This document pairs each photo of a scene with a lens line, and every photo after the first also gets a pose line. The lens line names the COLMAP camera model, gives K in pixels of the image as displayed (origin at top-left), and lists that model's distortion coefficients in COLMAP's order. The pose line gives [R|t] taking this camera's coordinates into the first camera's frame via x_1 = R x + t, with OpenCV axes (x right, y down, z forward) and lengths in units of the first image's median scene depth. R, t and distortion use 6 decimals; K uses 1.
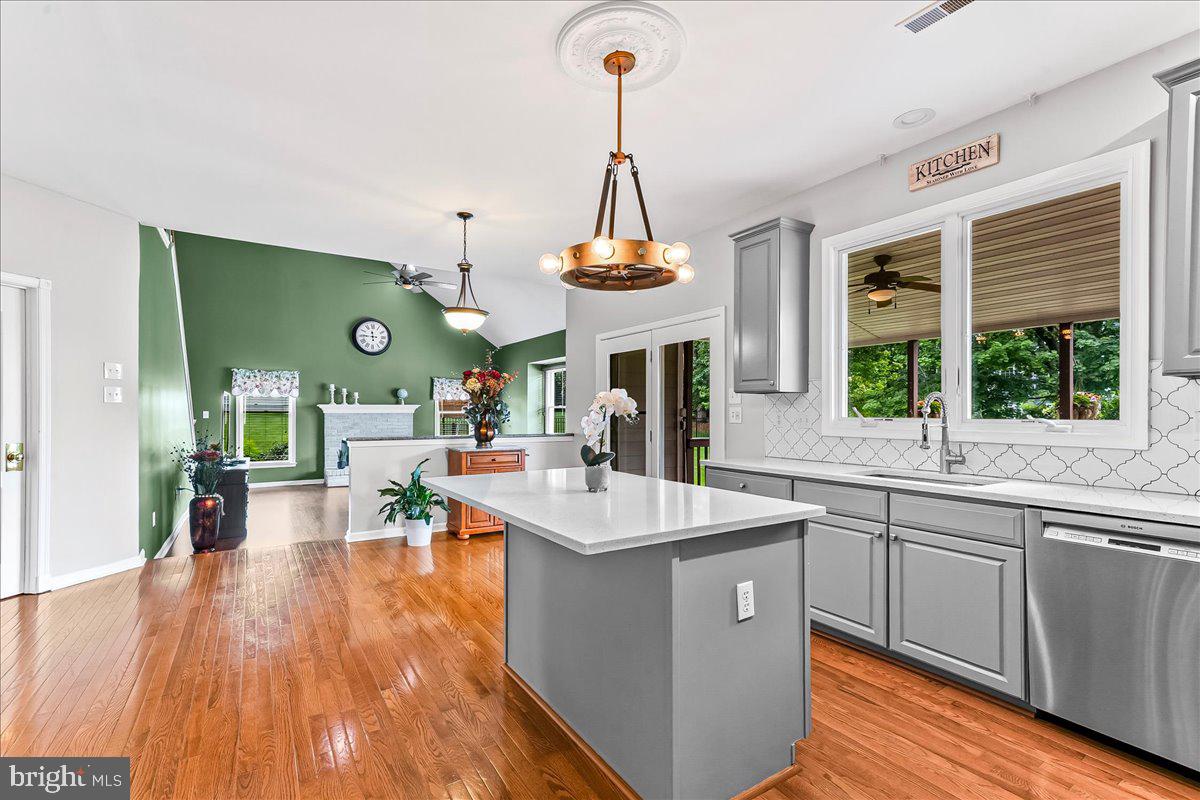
lens RADIAL K [[546.0, 0, 593.9], [0, 546.0, 408.0], [0, 0, 1]] dist [0.002662, 0.000604]
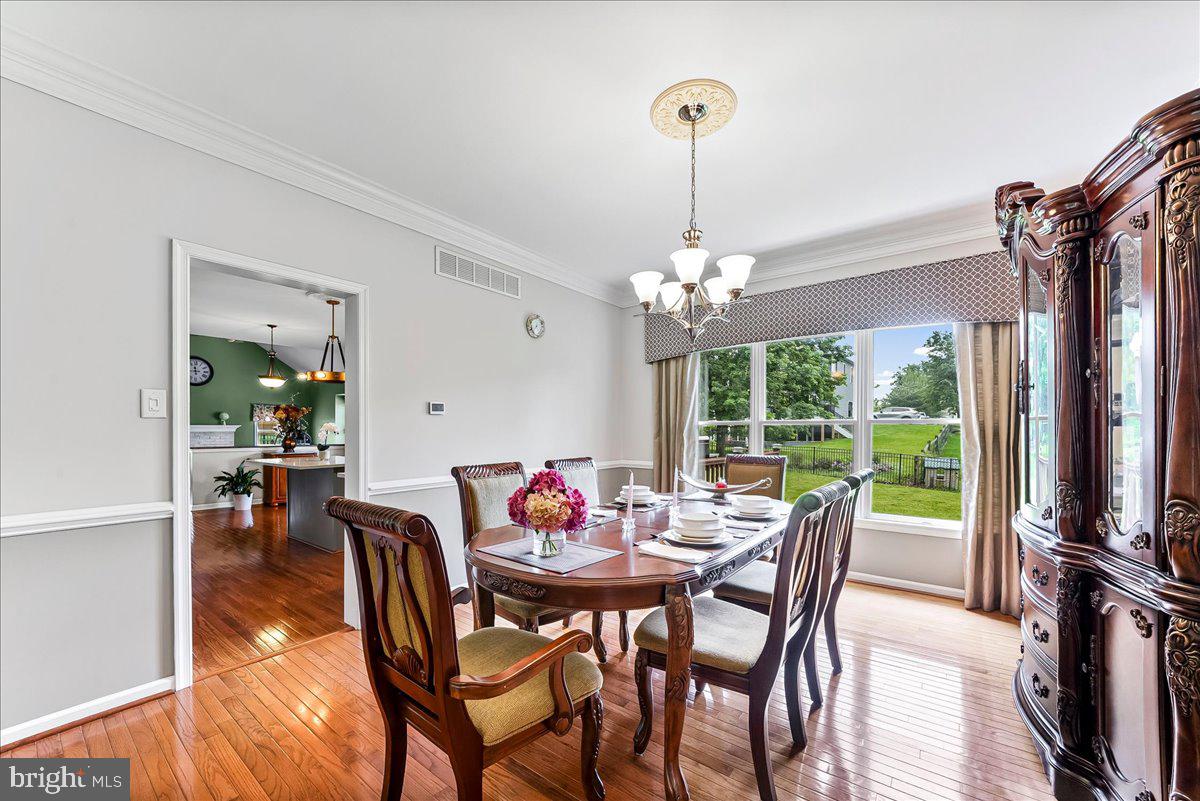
lens RADIAL K [[459.6, 0, 585.1], [0, 459.6, 430.6], [0, 0, 1]] dist [0.003869, 0.000391]
pose [[0.943466, -0.002010, 0.331464, 0.093527], [-0.000861, 0.999963, 0.008515, -0.003401], [-0.331469, -0.008319, 0.943429, -0.313740]]
